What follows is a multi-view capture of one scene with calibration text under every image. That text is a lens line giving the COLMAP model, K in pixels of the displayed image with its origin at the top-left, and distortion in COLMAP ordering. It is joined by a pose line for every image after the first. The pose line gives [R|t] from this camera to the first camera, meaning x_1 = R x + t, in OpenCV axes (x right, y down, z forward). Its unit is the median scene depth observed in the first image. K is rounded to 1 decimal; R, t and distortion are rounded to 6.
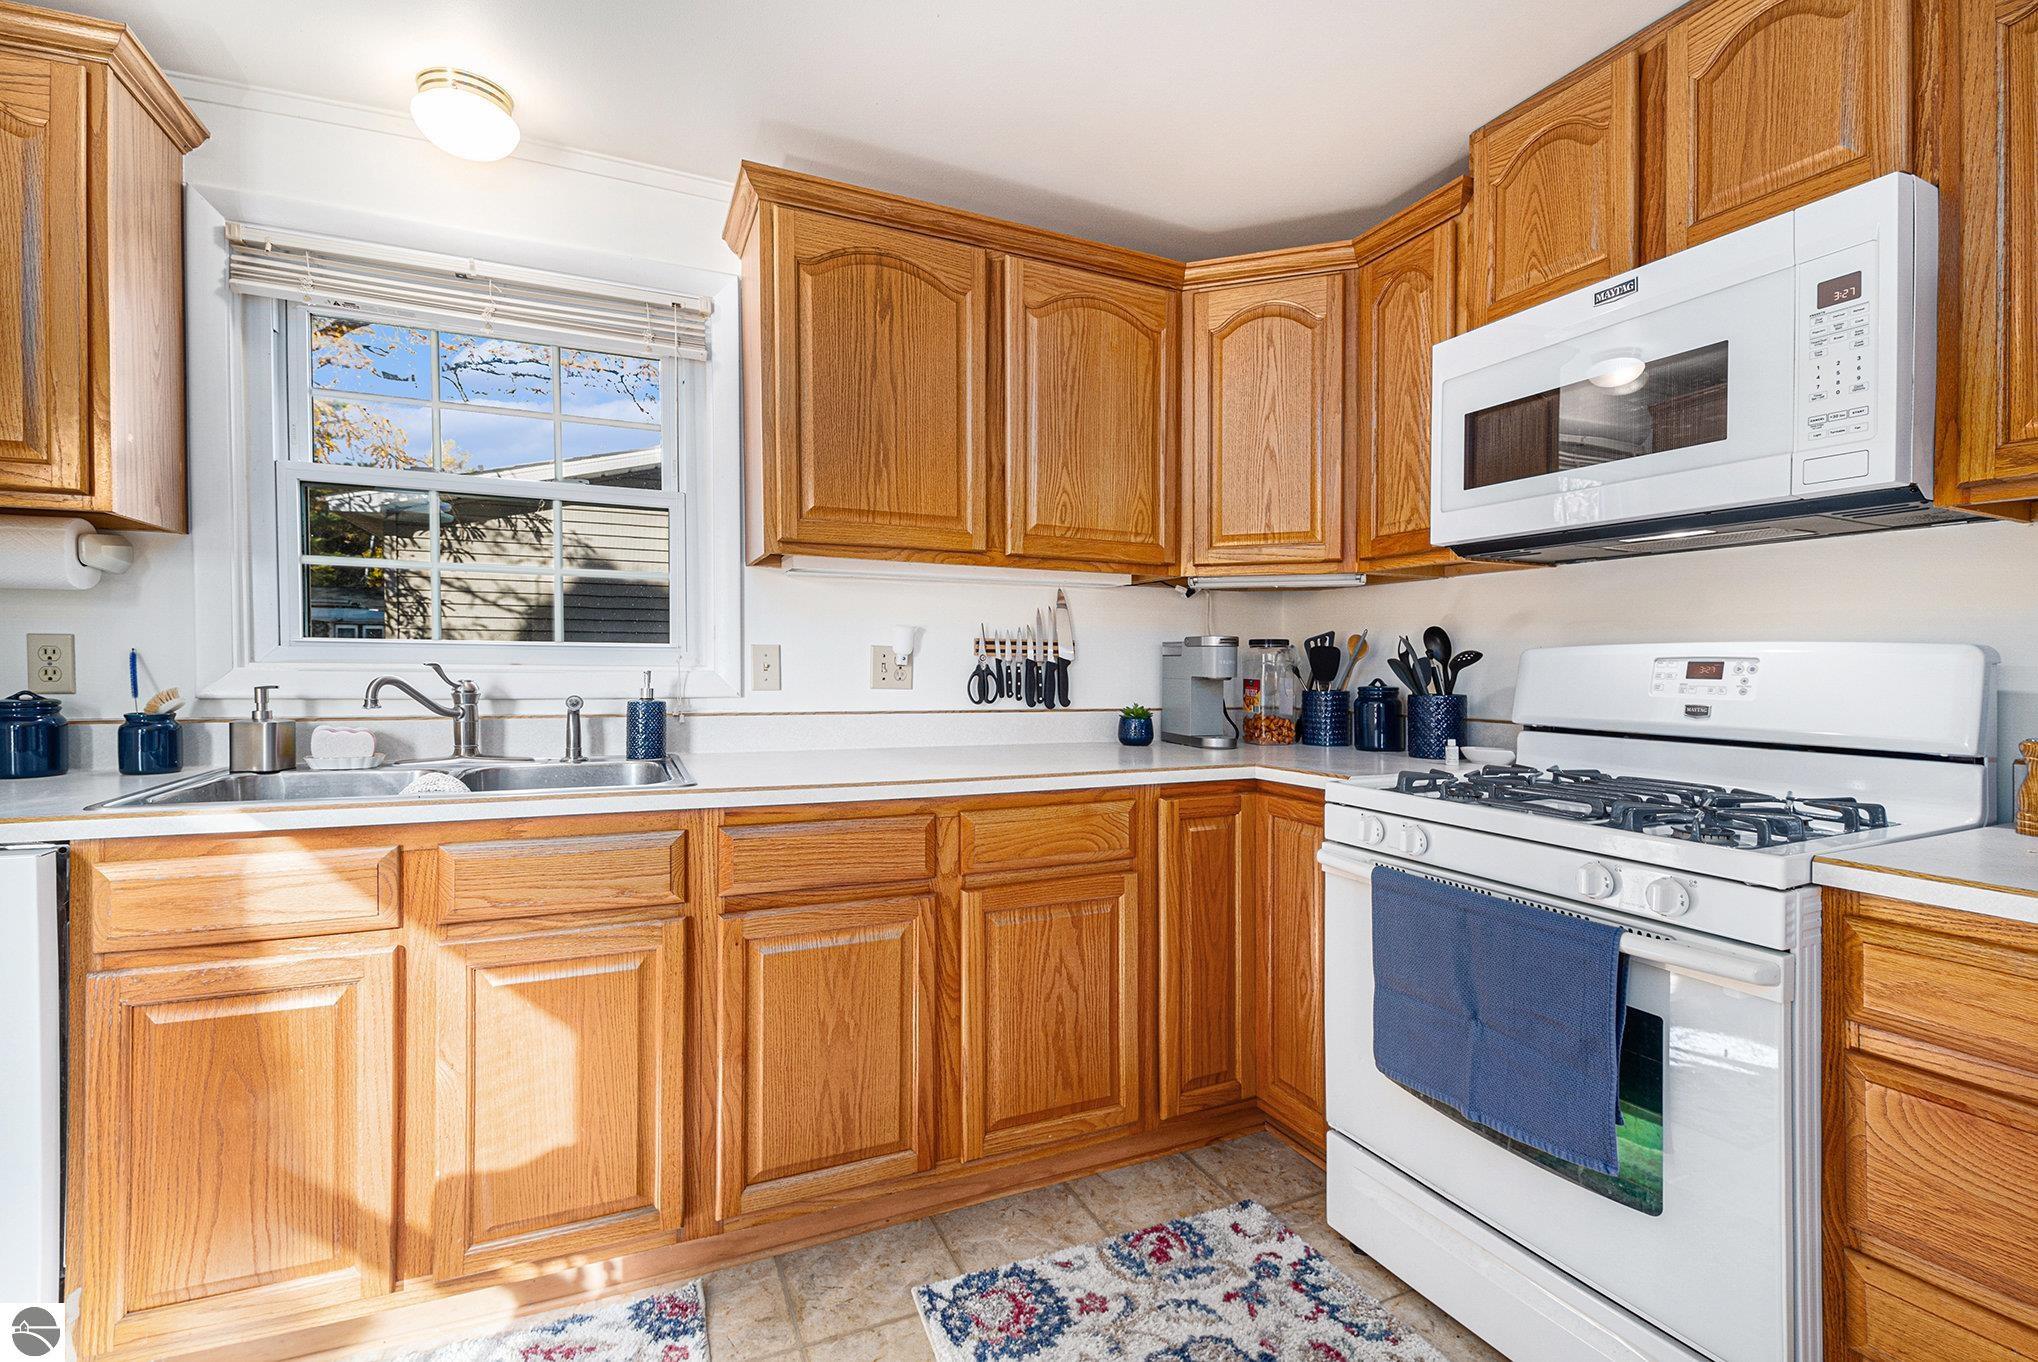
lens RADIAL K [[928.8, 0, 1019.0], [0, 928.8, 681.0], [0, 0, 1]] dist [0.002014, -0.015486]
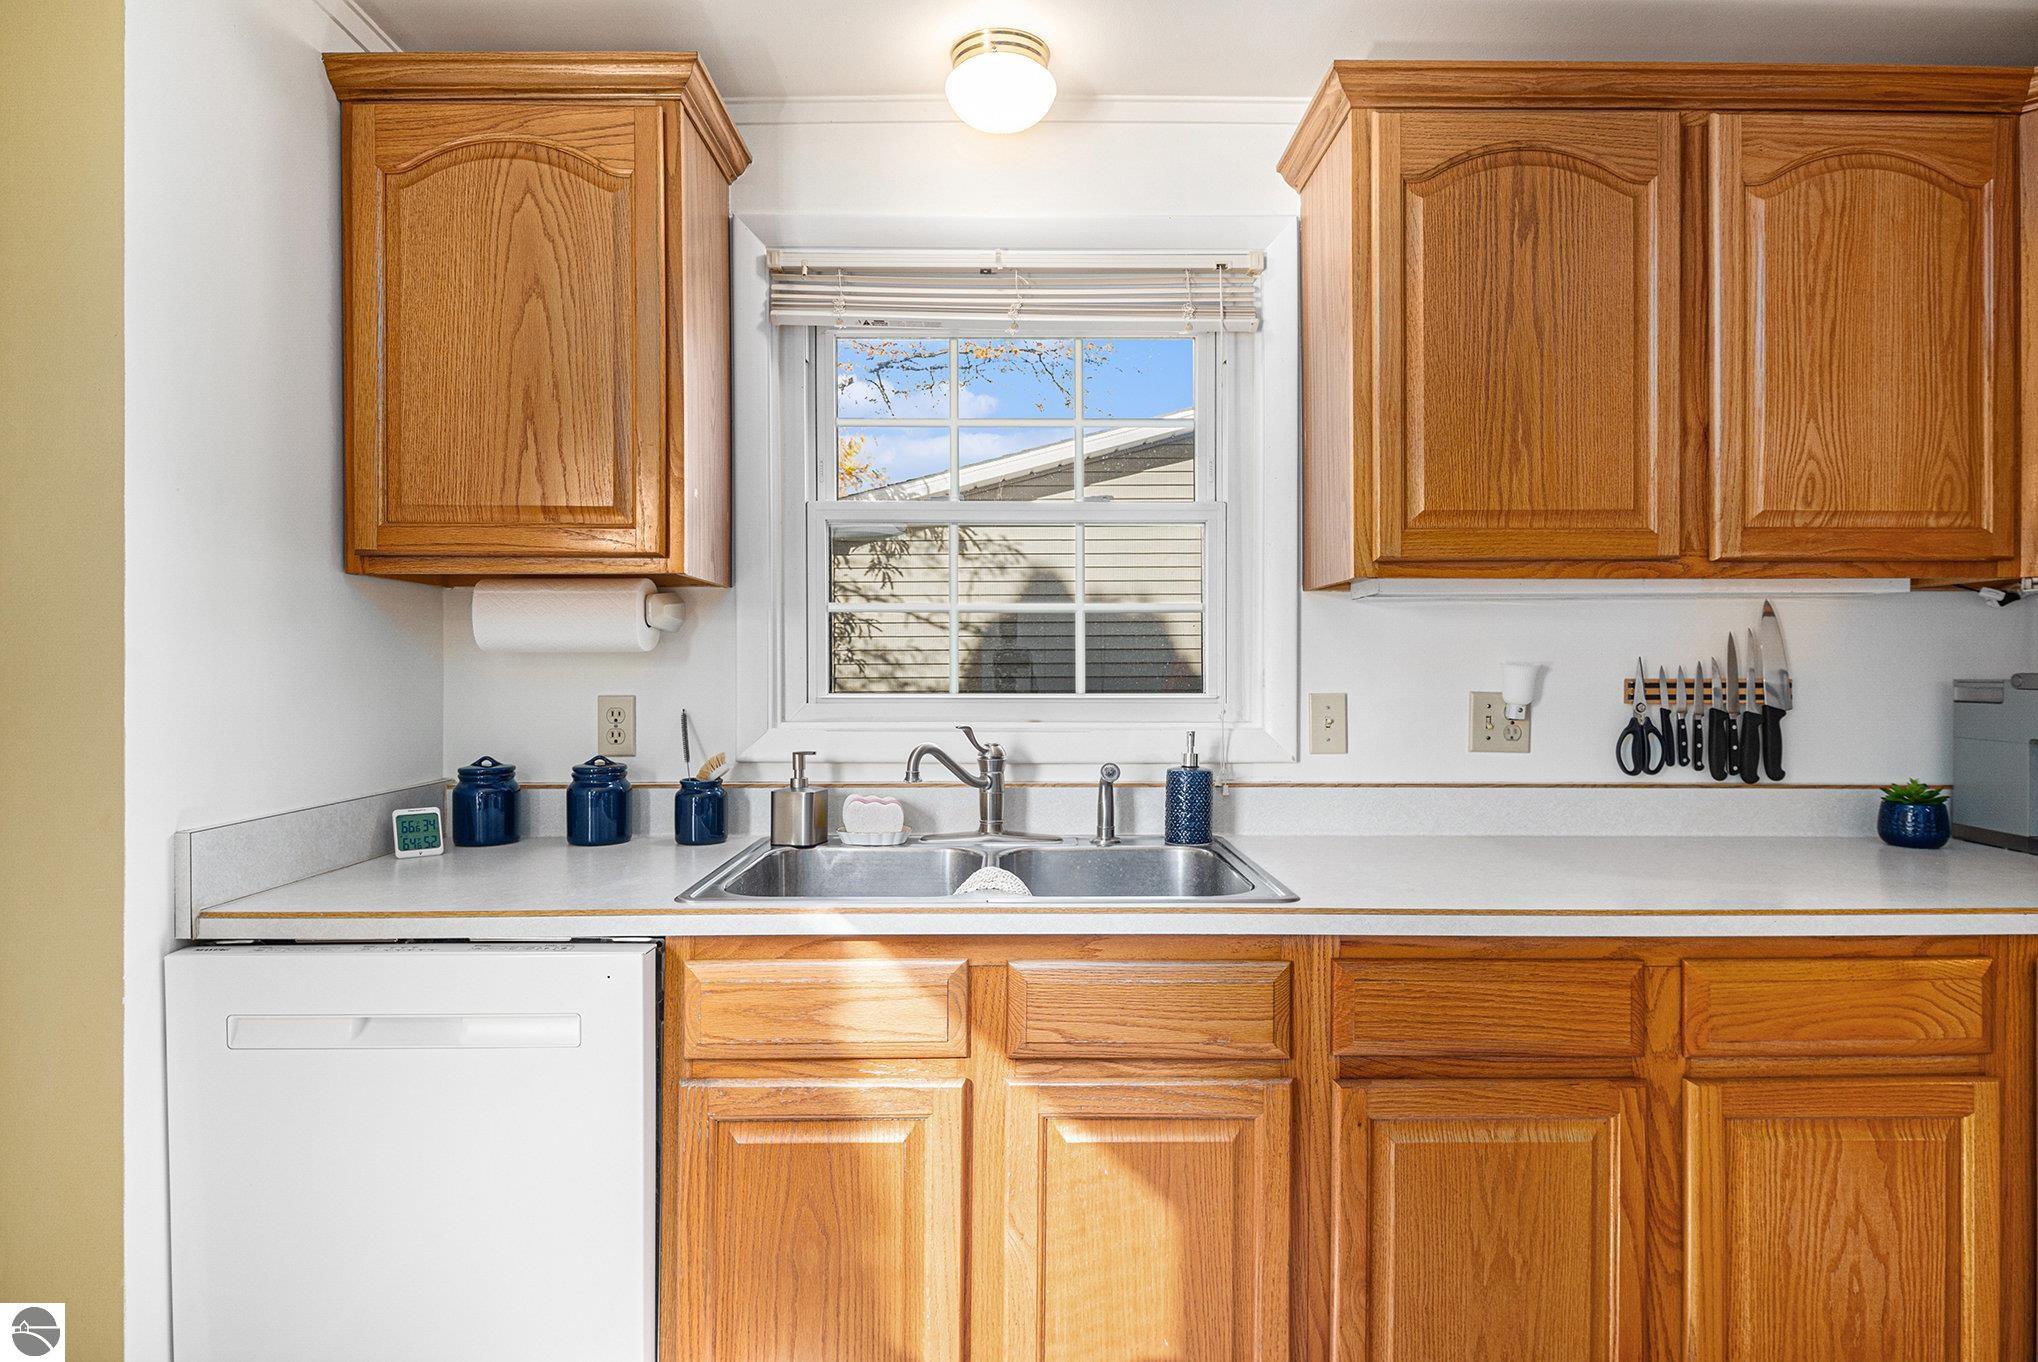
lens RADIAL K [[1183.9, 0, 1019.0], [0, 1183.9, 681.0], [0, 0, 1]] dist [-0.002289, -0.004603]
pose [[0.904309, -0.009559, -0.426772, -0.122773], [-0.000989, 0.999700, -0.024487, -0.034584], [0.426878, 0.022566, 0.904028, 0.034171]]
